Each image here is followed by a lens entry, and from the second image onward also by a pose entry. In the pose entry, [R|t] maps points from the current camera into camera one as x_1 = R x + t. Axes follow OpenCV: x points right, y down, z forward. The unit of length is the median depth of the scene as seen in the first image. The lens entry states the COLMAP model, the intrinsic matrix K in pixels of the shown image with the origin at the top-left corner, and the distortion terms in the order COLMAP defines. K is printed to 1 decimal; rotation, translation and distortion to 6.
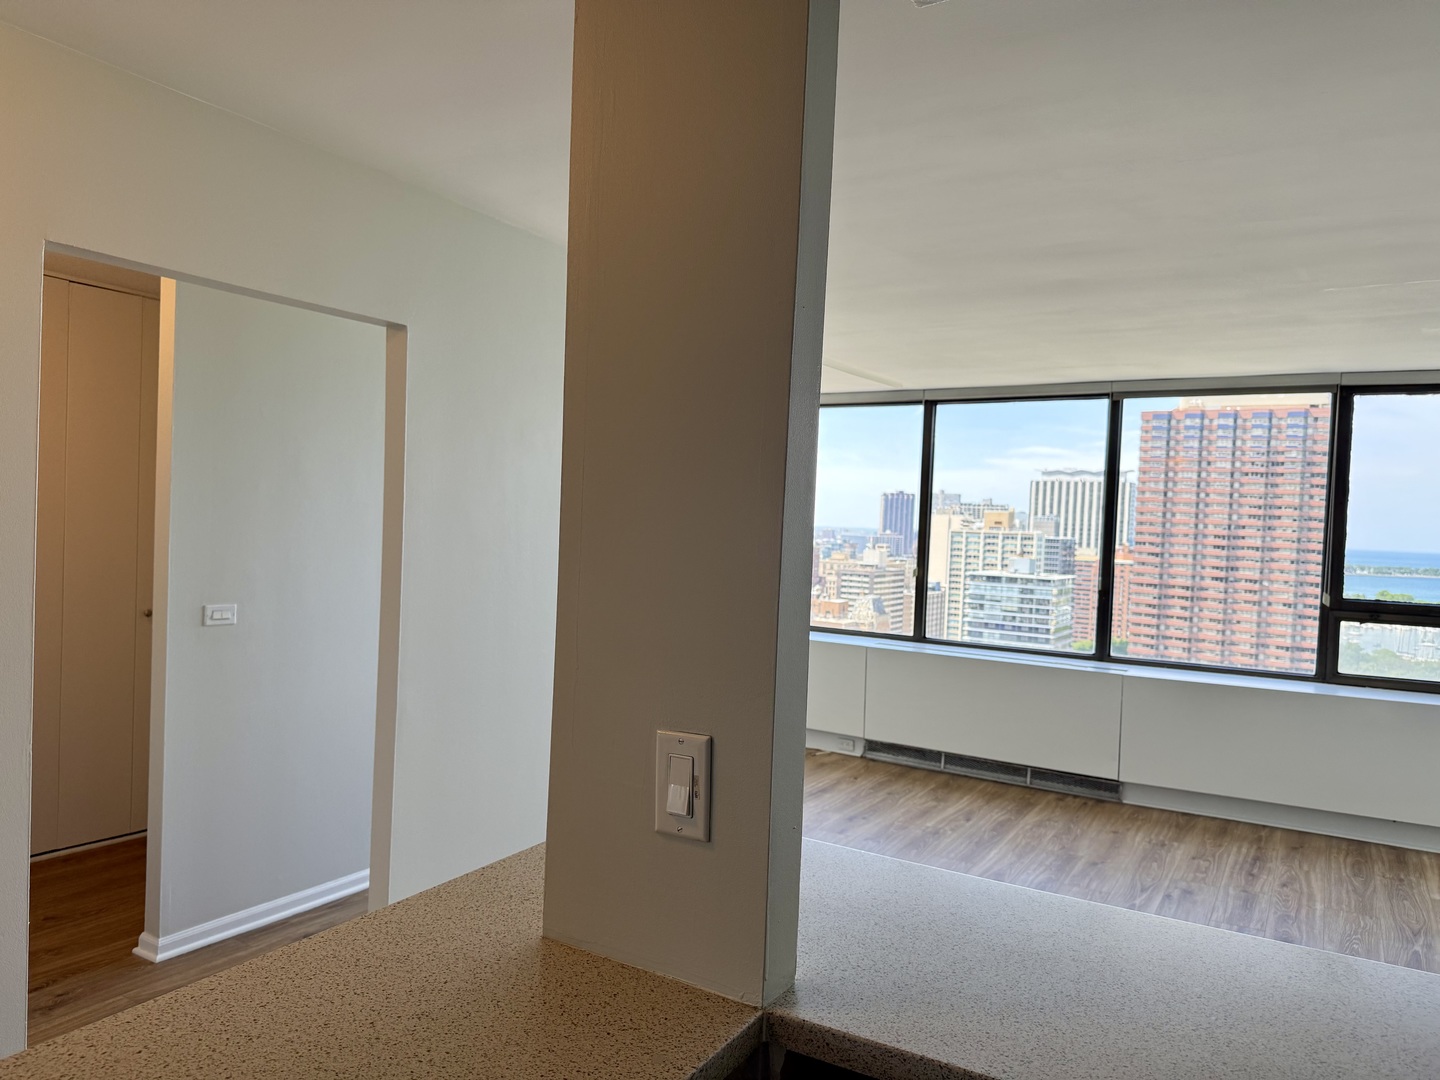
lens RADIAL K [[993.5, 0, 717.9], [0, 993.5, 551.0], [0, 0, 1]] dist [0.028808, -0.036171]
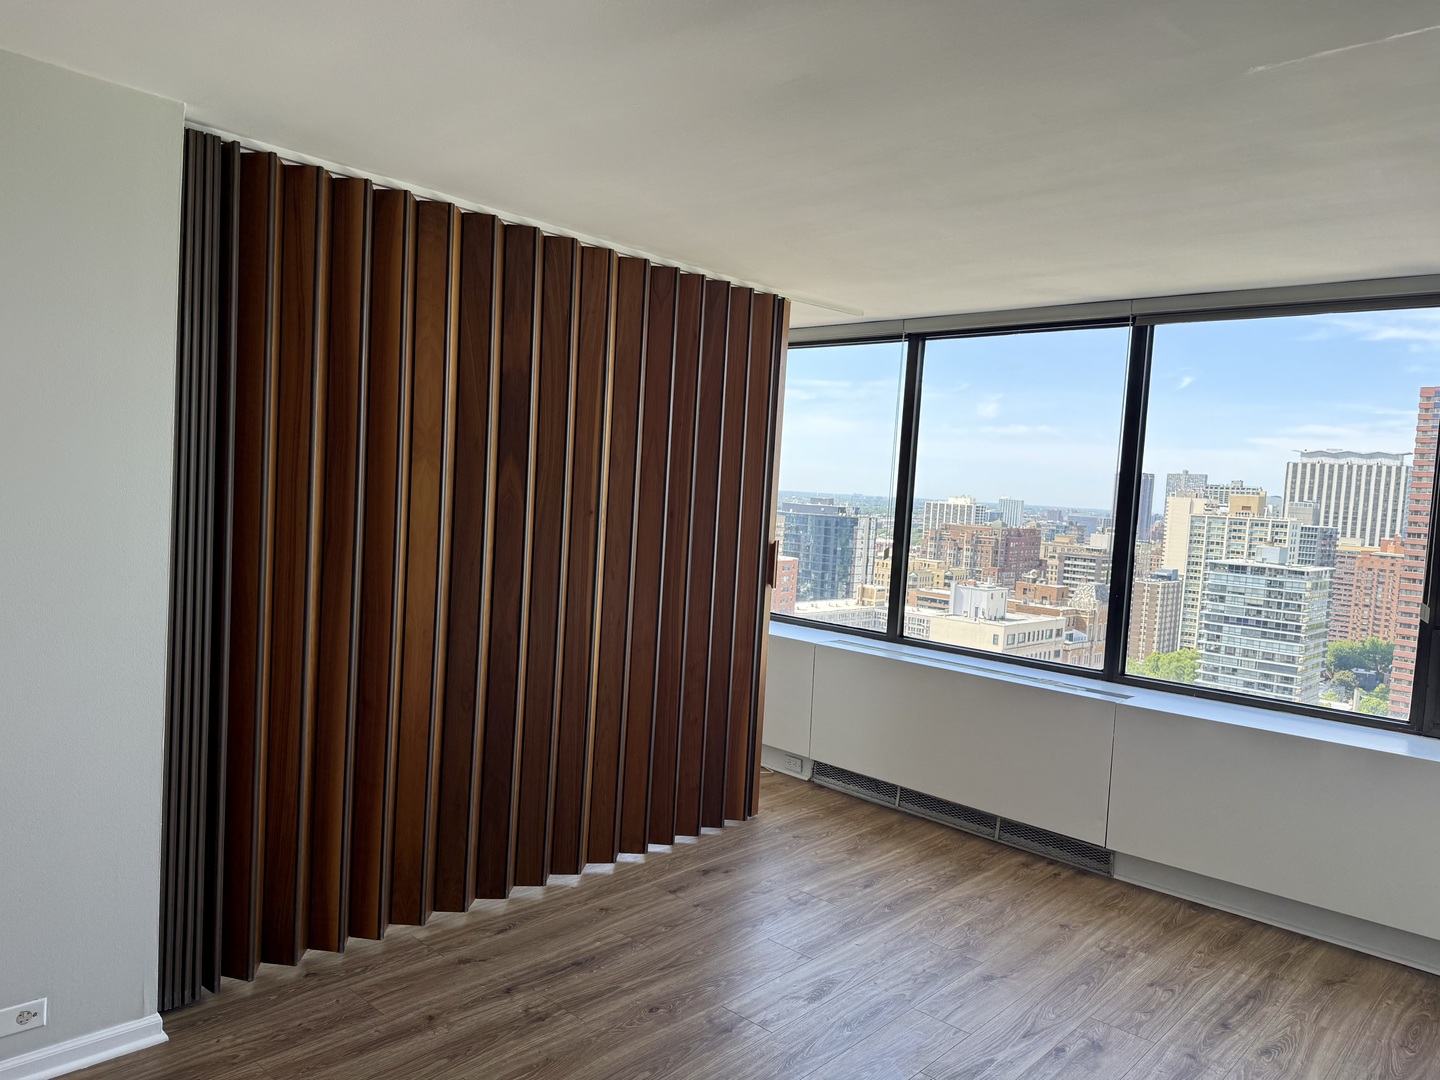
lens RADIAL K [[993.5, 0, 724.1], [0, 993.5, 540.9], [0, 0, 1]] dist [0.028808, -0.036171]
pose [[0.978321, 0.030649, -0.204812, 0.275977], [-0.027785, 0.999472, 0.016844, 0.002301], [0.205221, -0.010788, 0.978656, 0.238503]]
